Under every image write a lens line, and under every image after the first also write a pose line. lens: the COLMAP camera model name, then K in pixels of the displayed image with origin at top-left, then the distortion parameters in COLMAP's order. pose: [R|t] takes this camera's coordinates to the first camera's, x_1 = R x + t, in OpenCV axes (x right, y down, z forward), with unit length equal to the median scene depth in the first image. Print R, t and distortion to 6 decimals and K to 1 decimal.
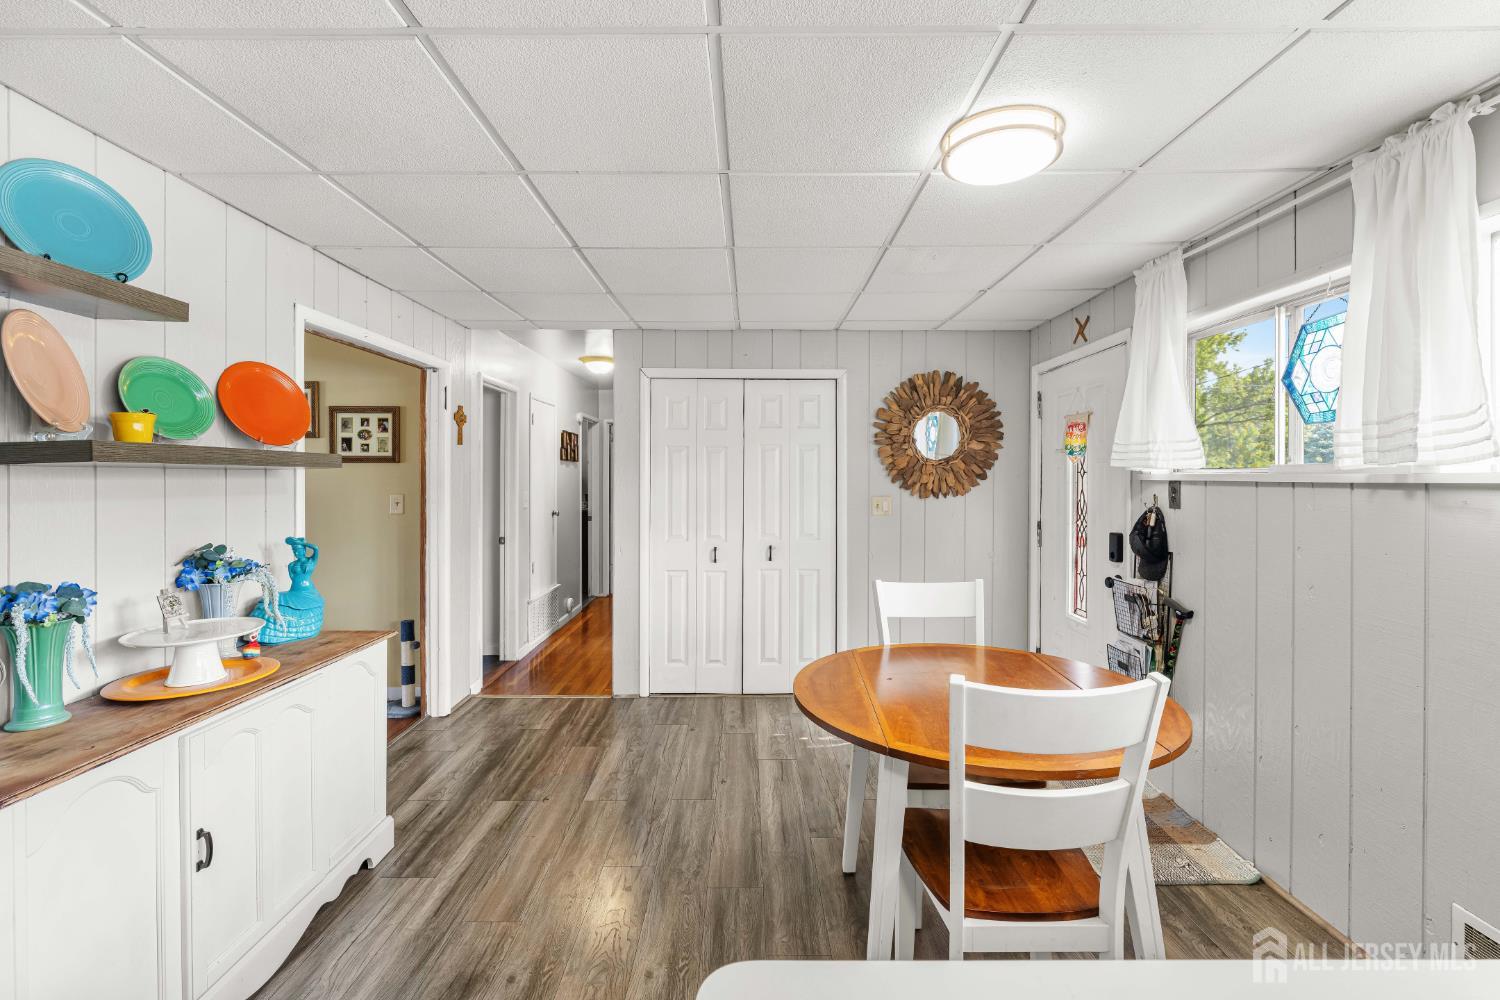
lens RADIAL K [[623.6, 0, 757.8], [0, 623.6, 488.9], [0, 0, 1]] dist [0.000249, 0.000130]
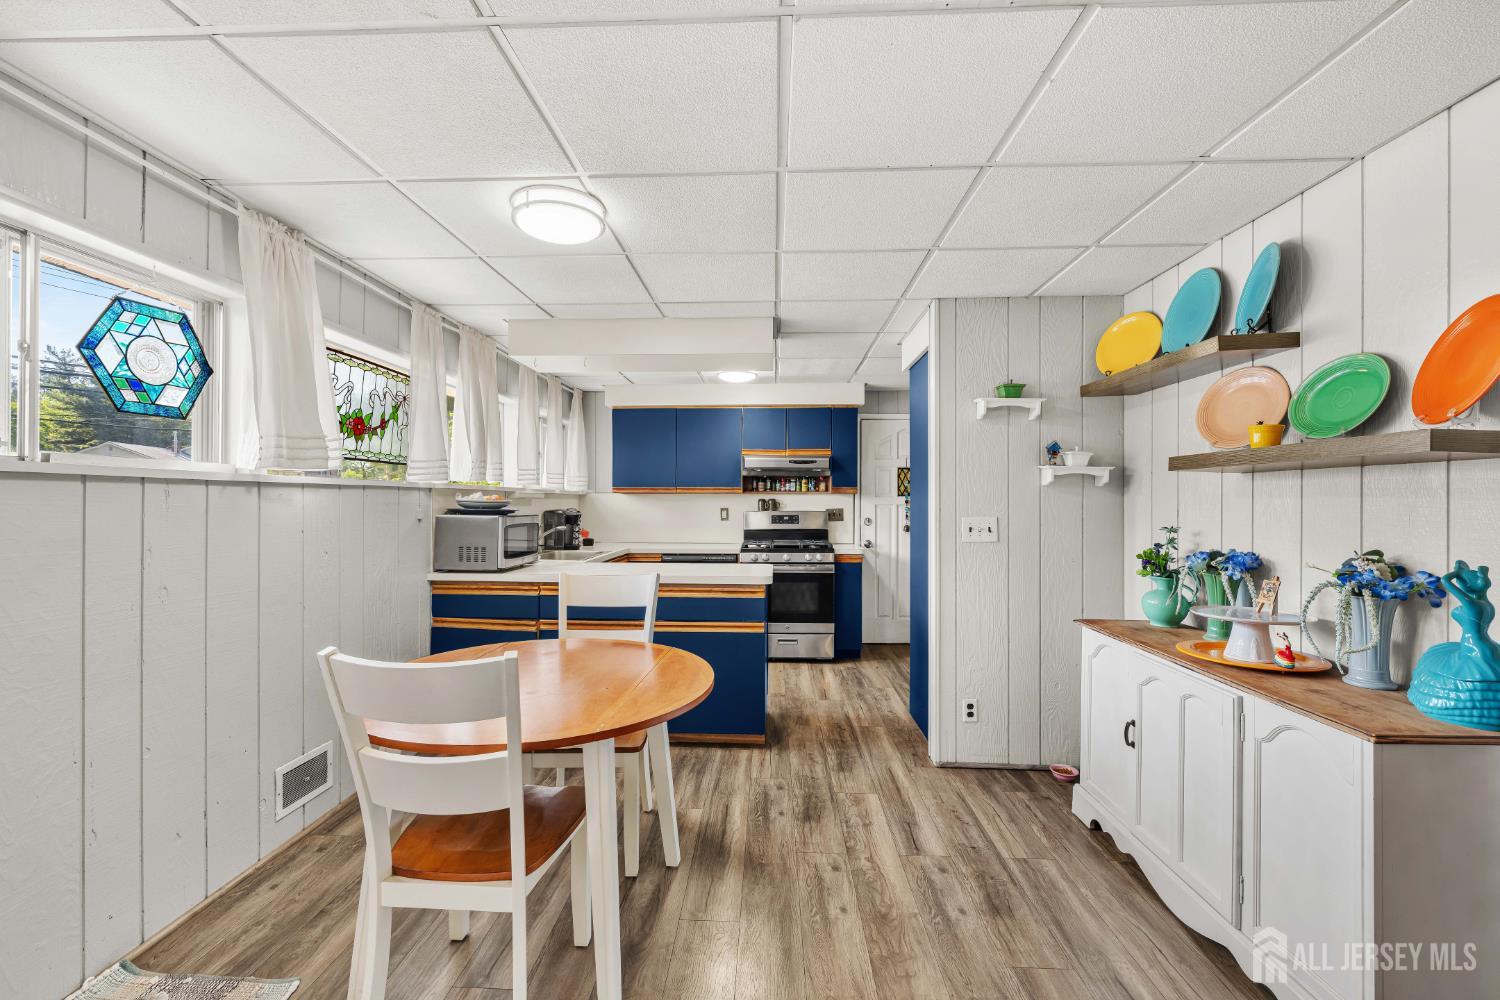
lens RADIAL K [[623.6, 0, 737.6], [0, 623.6, 498.8], [0, 0, 1]] dist [0.000249, 0.000130]
pose [[-0.997649, -0.002666, 0.068486, -0.052245], [-0.001818, 0.999921, 0.012448, 0.007502], [-0.068513, 0.012294, -0.997574, 1.999800]]
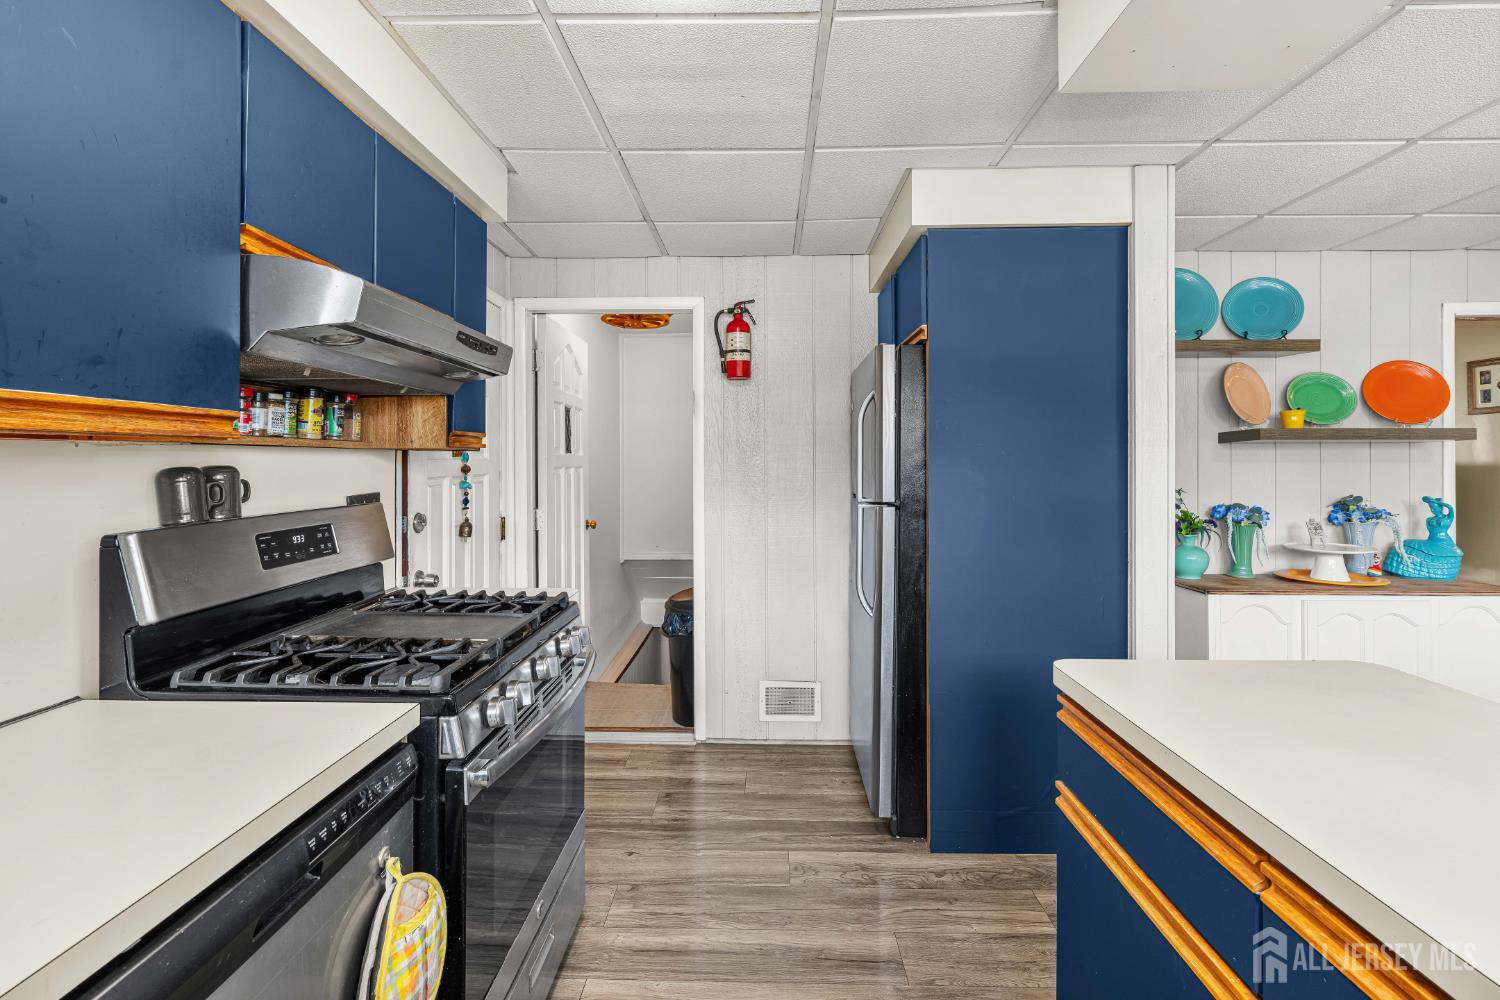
lens RADIAL K [[668.3, 0, 756.9], [0, 668.3, 449.2], [0, 0, 1]] dist [0.033062, 0.000553]
pose [[-0.024555, -0.017729, -0.999541, 0.757250], [-0.013498, 0.999757, -0.017401, 0.029694], [0.999607, 0.013065, -0.024788, -0.342797]]
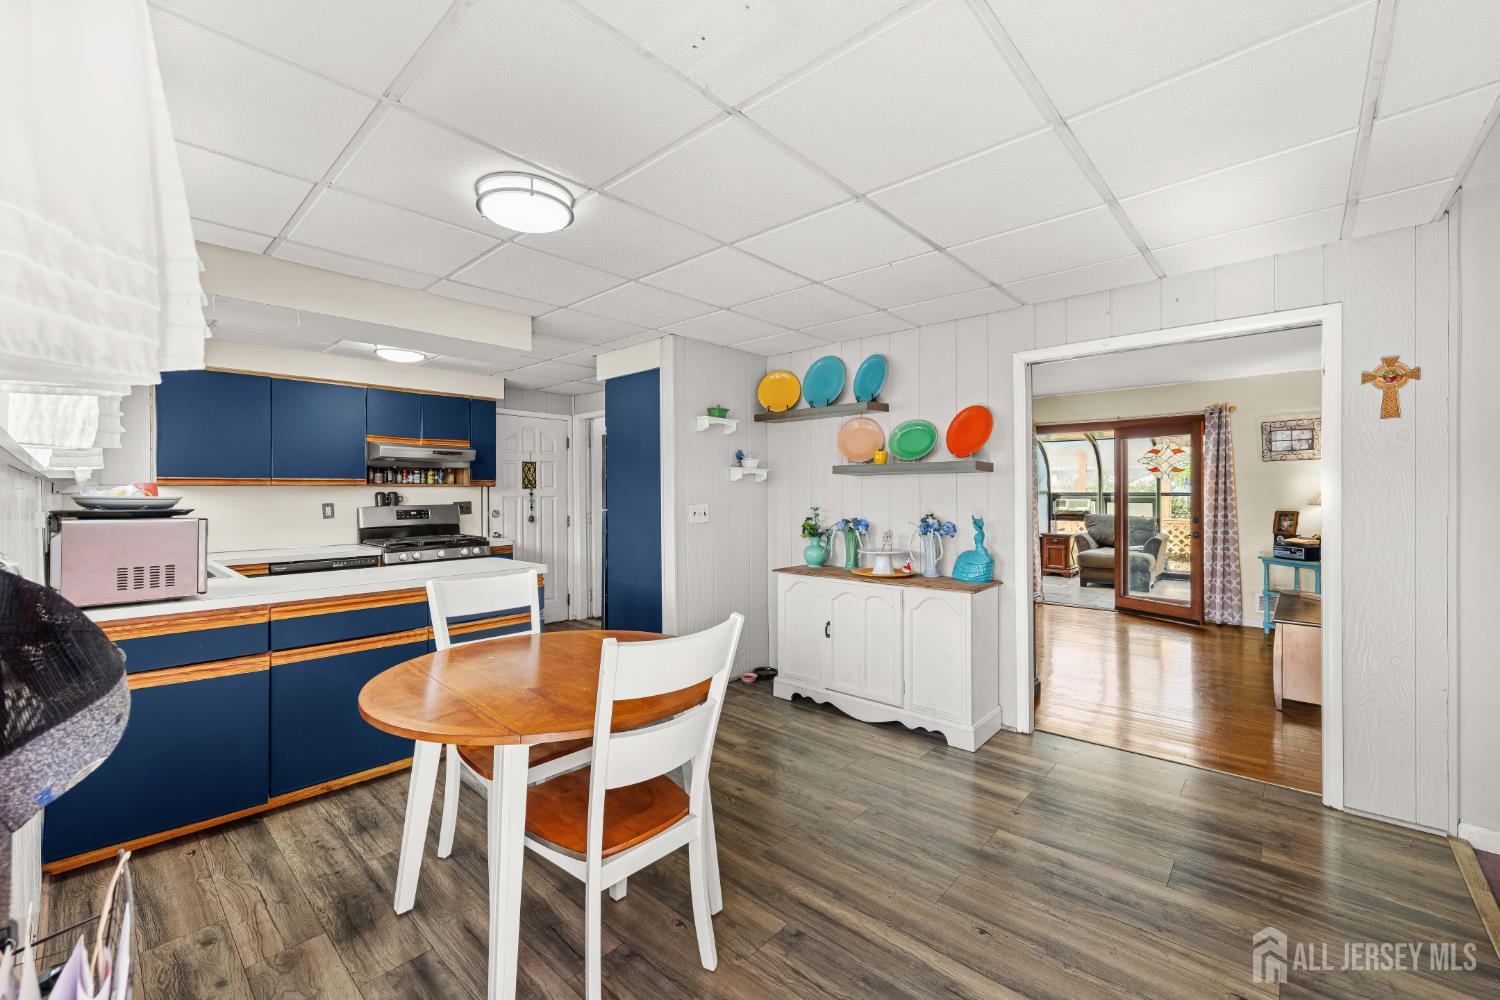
lens RADIAL K [[623.6, 0, 750.1], [0, 623.6, 490.5], [0, 0, 1]] dist [0.000249, 0.000130]
pose [[-0.679623, 0.002085, -0.733559, 0.901614], [-0.005366, 0.999955, 0.007814, 0.008288], [0.733542, 0.009247, -0.679581, 1.941640]]
